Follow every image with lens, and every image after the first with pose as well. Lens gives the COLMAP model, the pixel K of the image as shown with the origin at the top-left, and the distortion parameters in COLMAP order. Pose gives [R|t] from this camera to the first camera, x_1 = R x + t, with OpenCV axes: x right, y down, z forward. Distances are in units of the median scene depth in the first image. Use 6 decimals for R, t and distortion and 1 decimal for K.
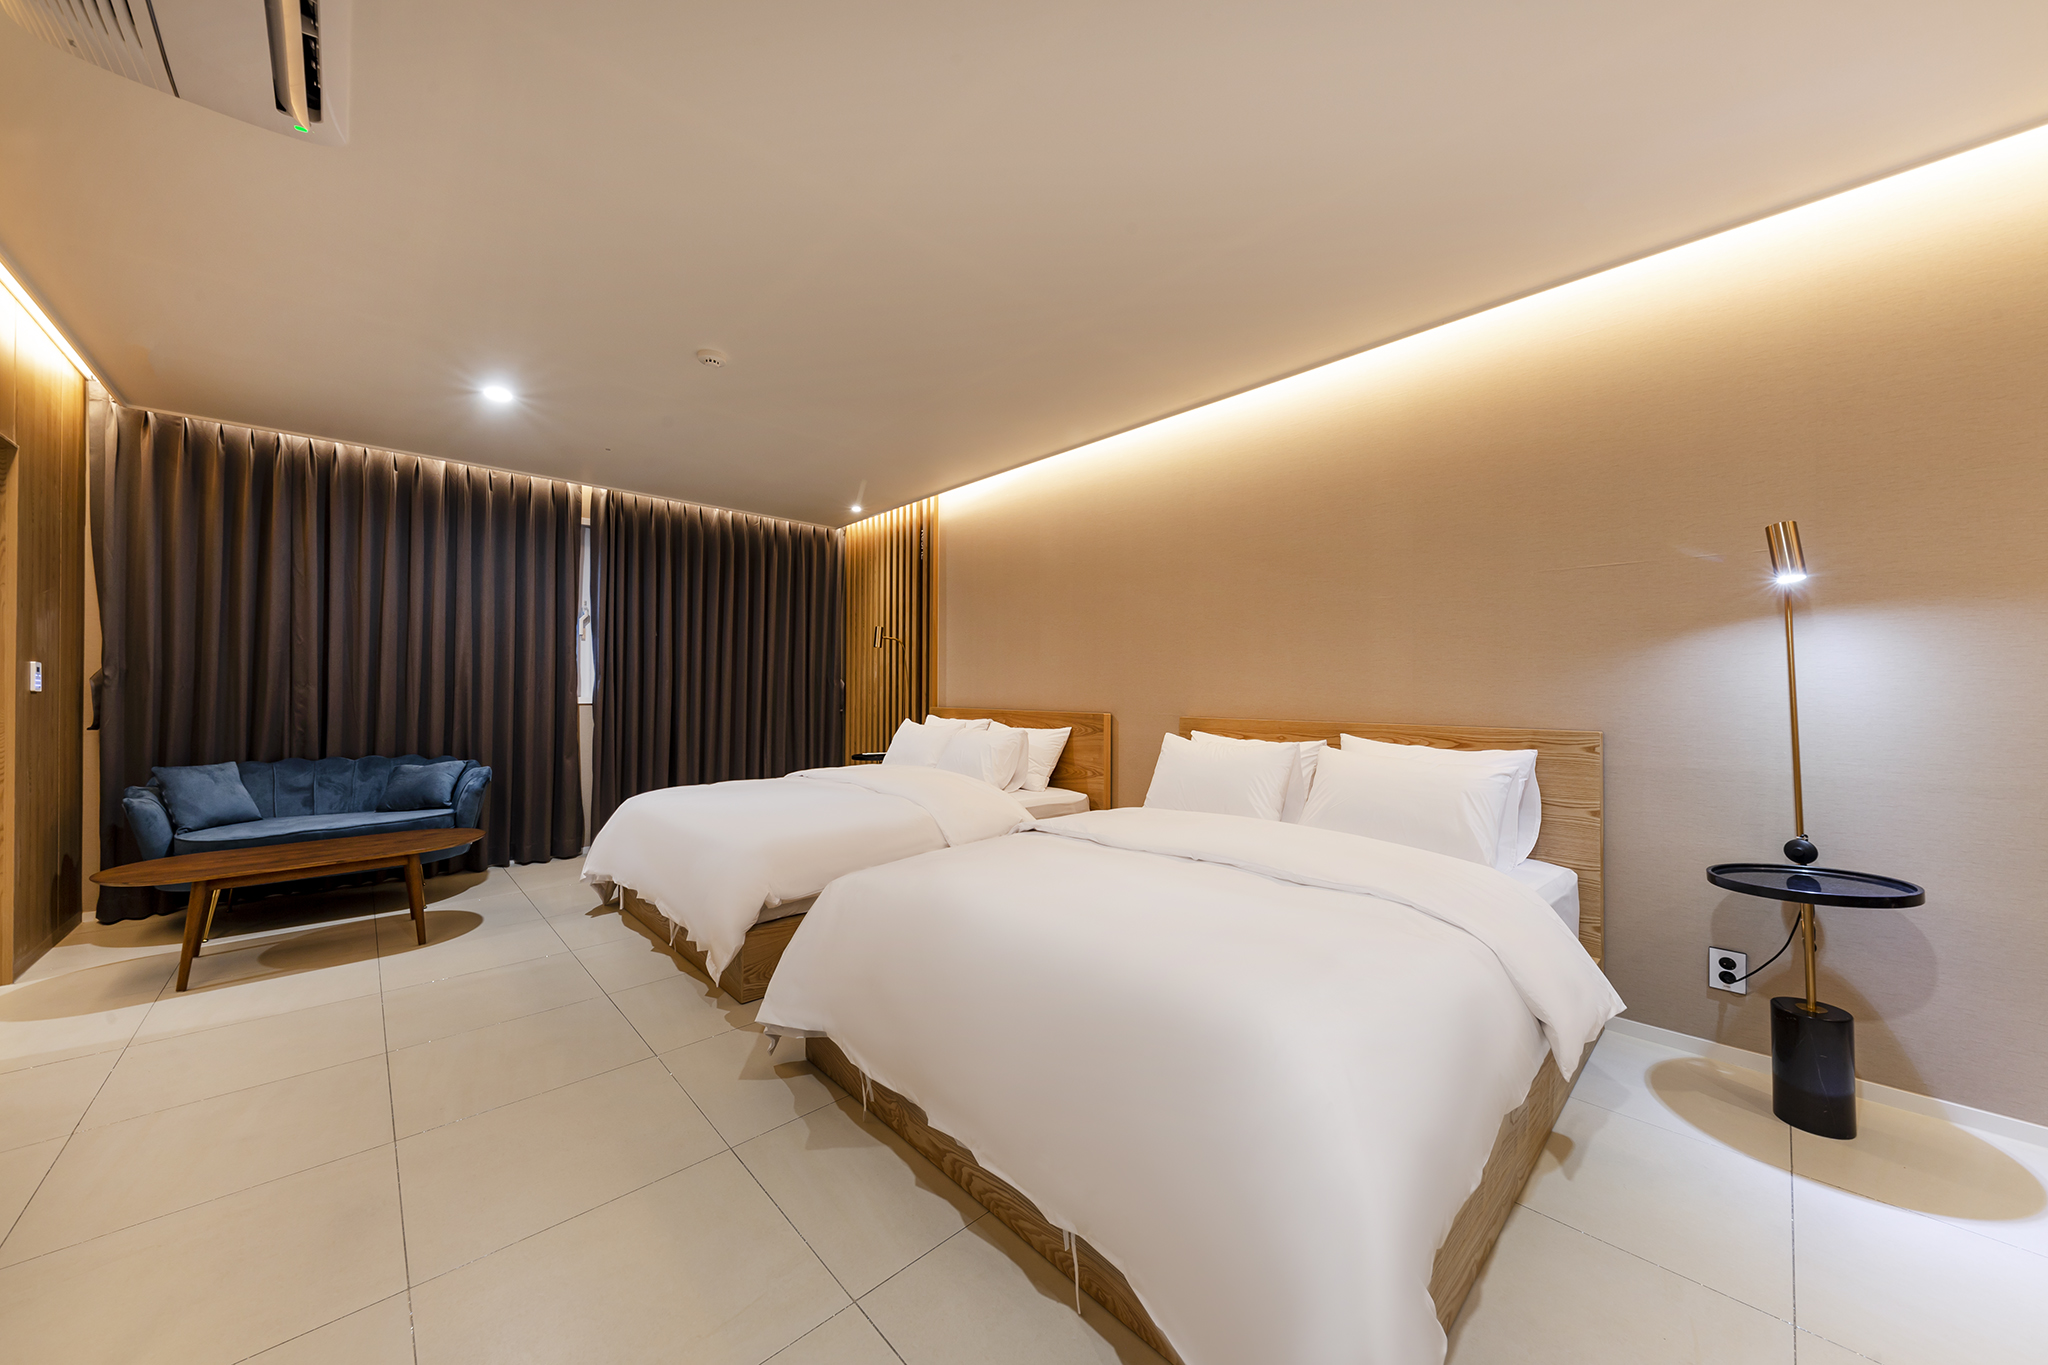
lens RADIAL K [[708.7, 0, 1009.0], [0, 708.7, 686.2], [0, 0, 1]] dist [0.017835, -0.010895]
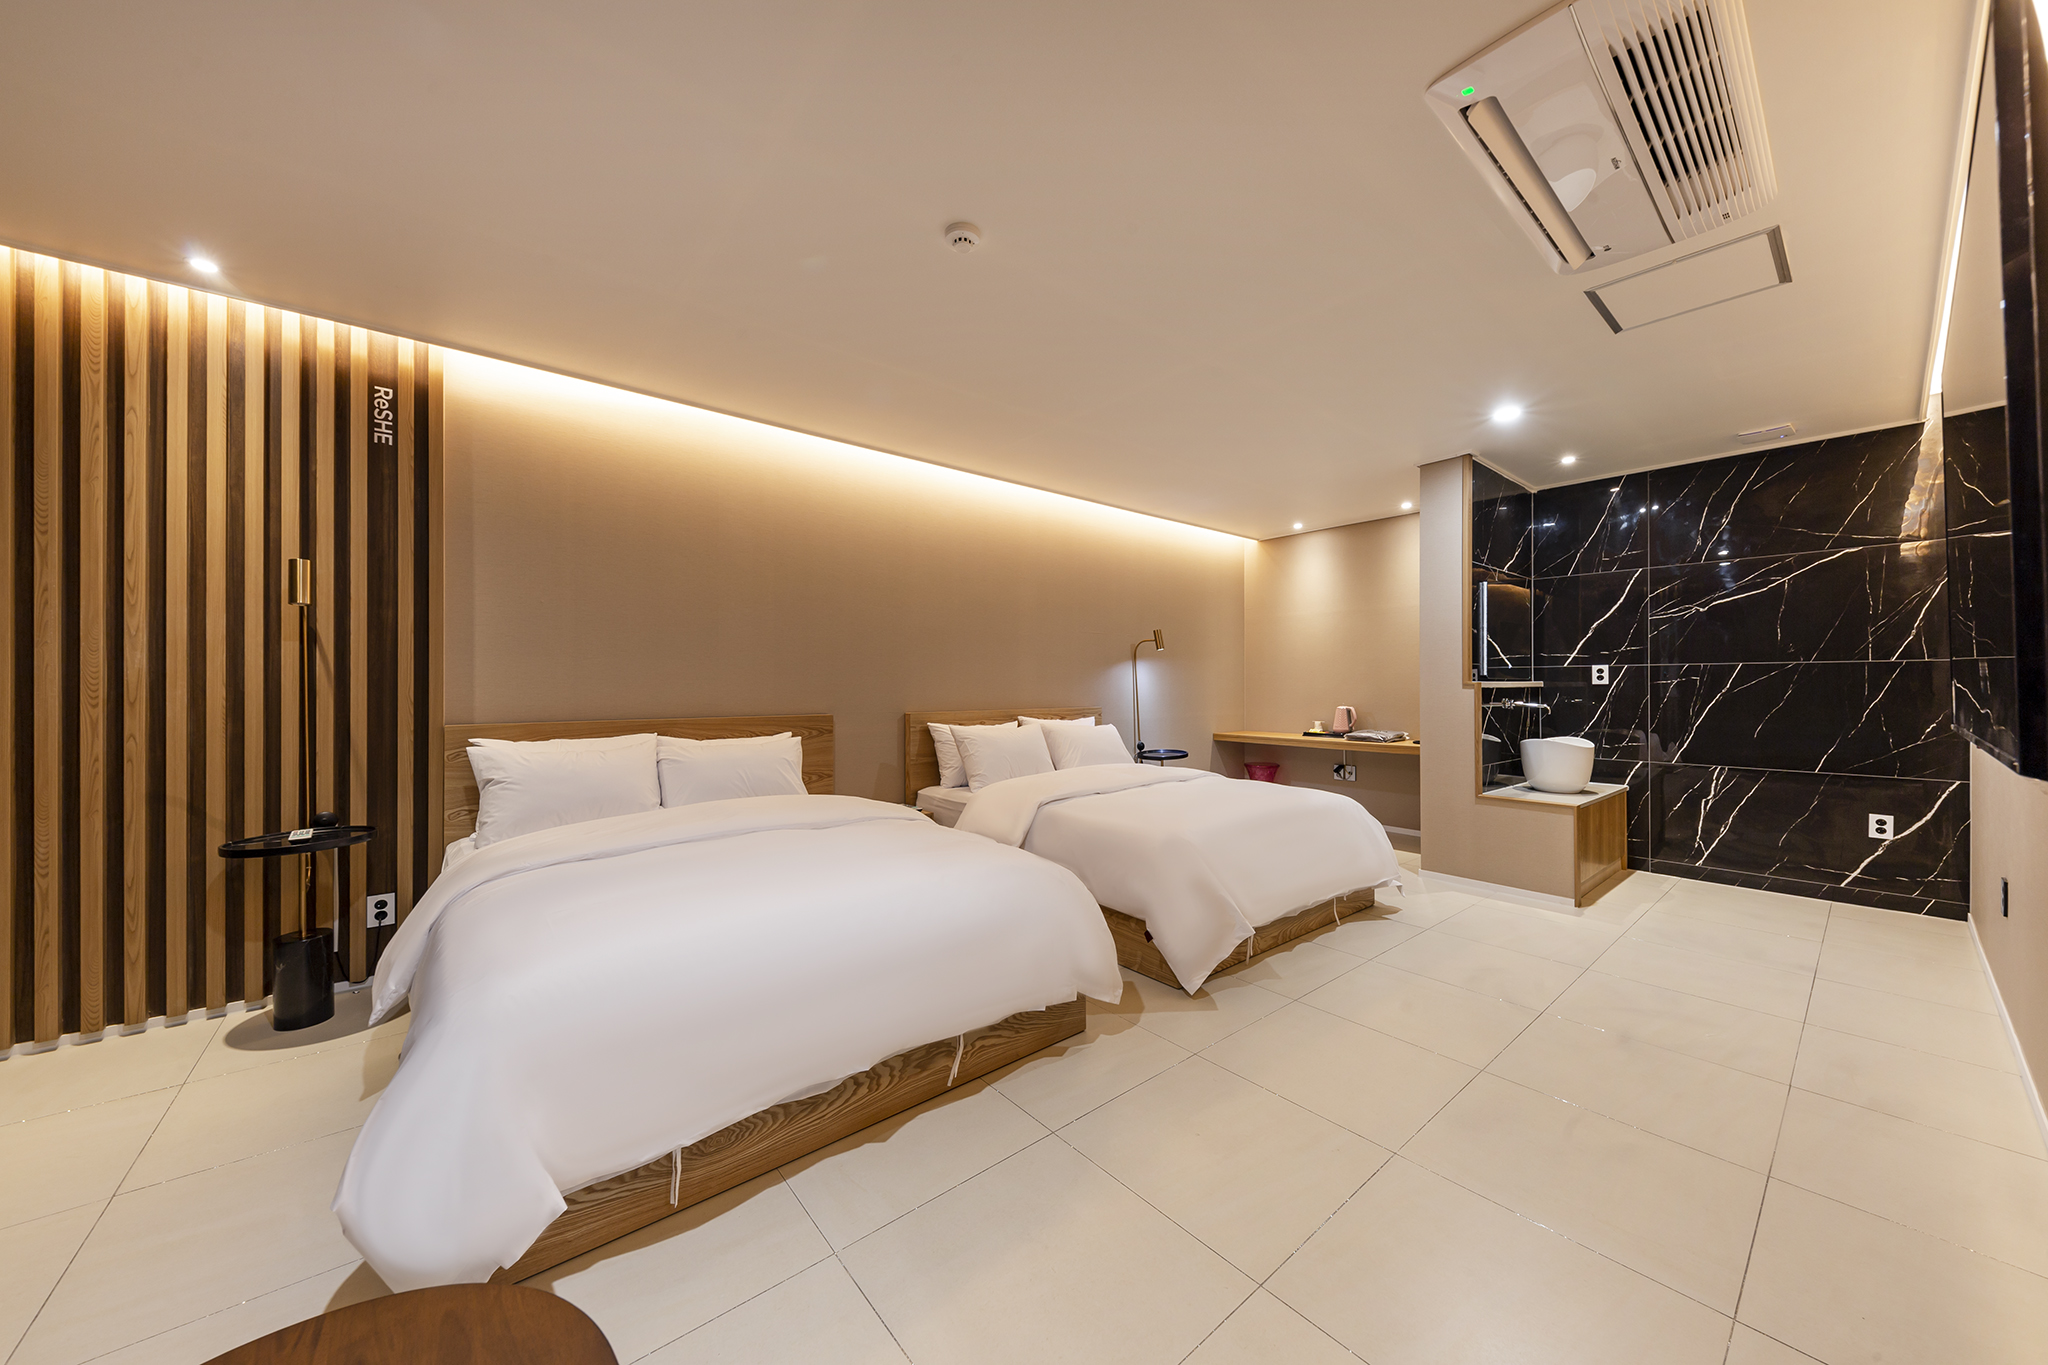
lens RADIAL K [[708.7, 0, 1009.0], [0, 708.7, 686.2], [0, 0, 1]] dist [0.017835, -0.010895]
pose [[0.040608, -0.005606, 0.999159, -0.875380], [-0.025724, 0.999647, 0.006655, -0.016477], [-0.998844, -0.025973, 0.040450, 0.700834]]
